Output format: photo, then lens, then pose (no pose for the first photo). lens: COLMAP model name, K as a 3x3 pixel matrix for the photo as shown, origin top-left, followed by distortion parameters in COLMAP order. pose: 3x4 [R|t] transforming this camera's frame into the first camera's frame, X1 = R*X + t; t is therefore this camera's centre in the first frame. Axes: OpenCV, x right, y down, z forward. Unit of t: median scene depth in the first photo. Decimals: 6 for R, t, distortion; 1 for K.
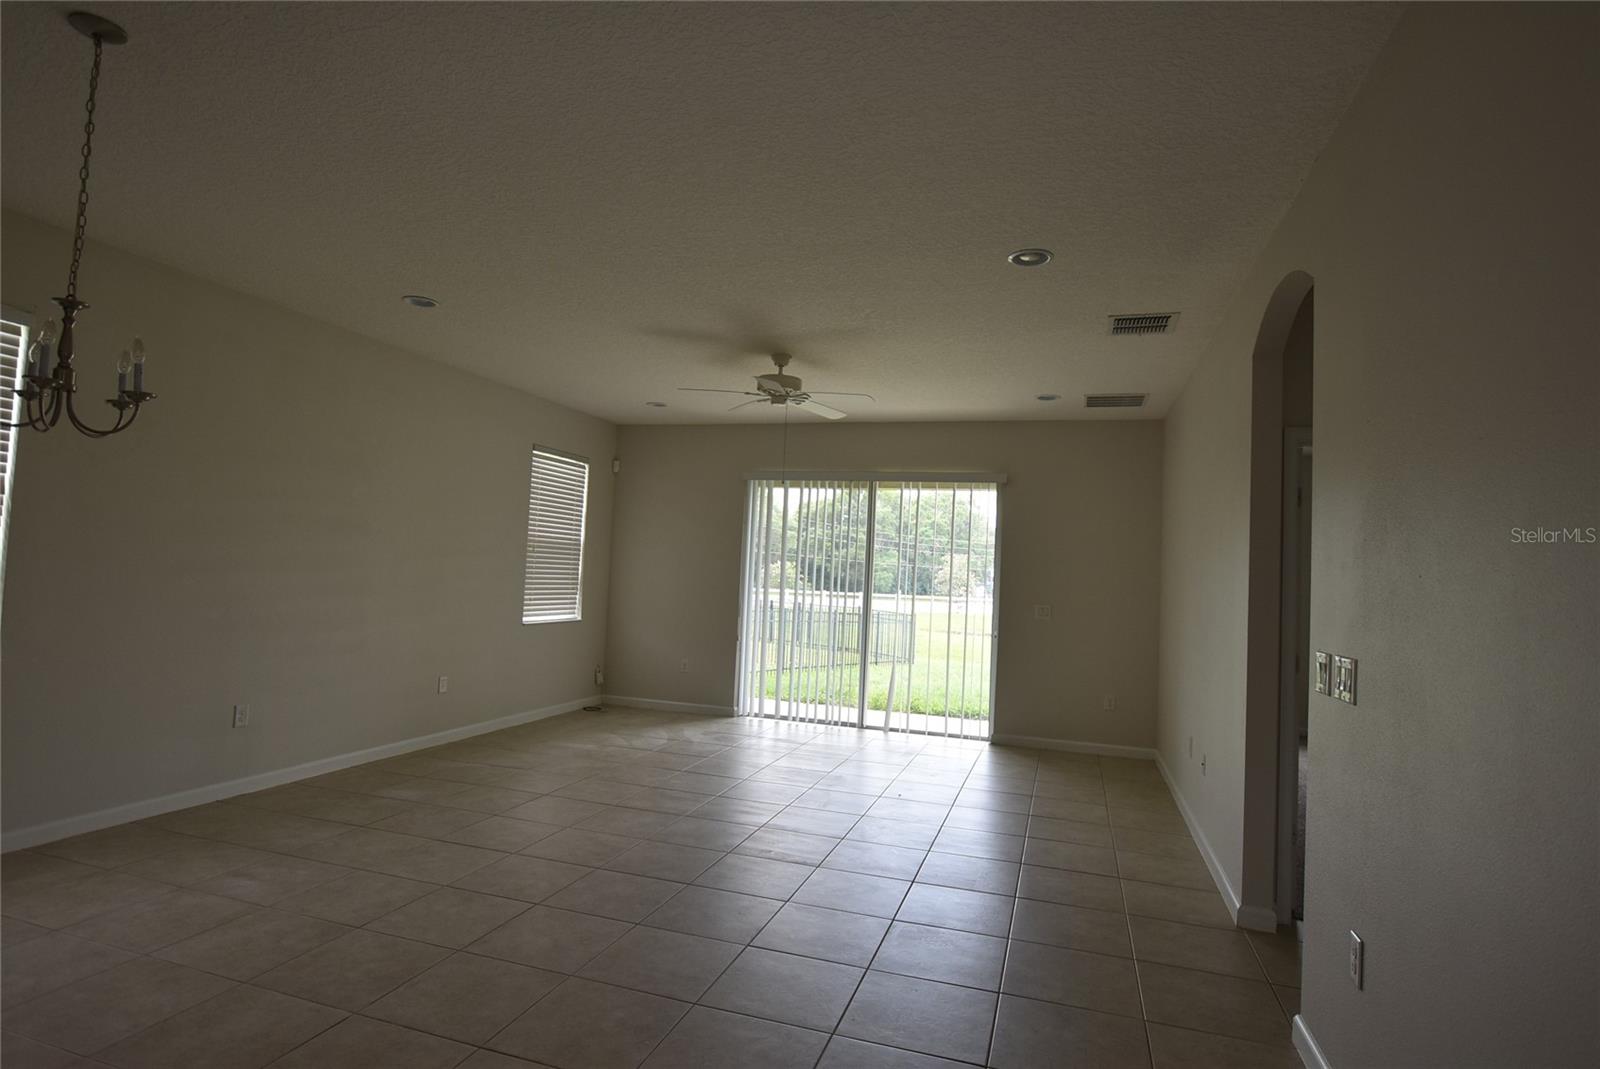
lens RADIAL K [[839.3, 0, 799.5], [0, 839.3, 531.9], [0, 0, 1]] dist [-0.019724, 0.001295]
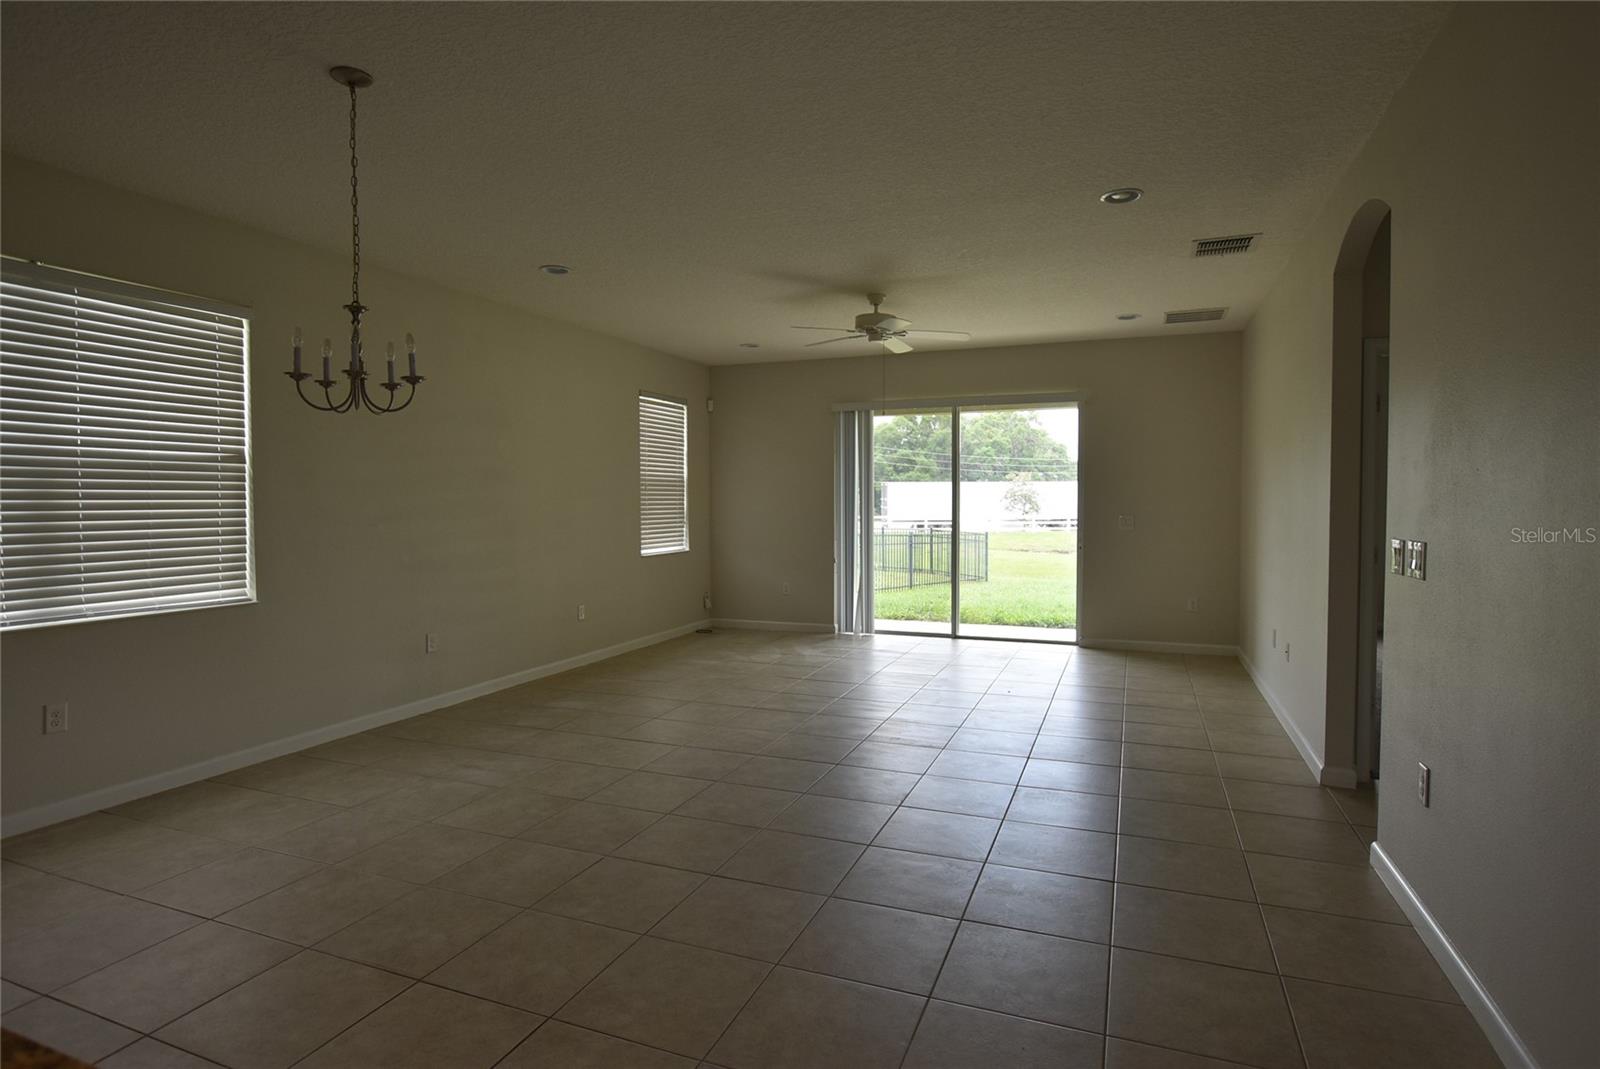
lens RADIAL K [[839.3, 0, 799.5], [0, 839.3, 531.9], [0, 0, 1]] dist [-0.019724, 0.001295]
pose [[0.996241, -0.047239, -0.072607, -0.070241], [0.053298, 0.995047, 0.083906, -0.004803], [0.068284, -0.087460, 0.993825, -0.123760]]
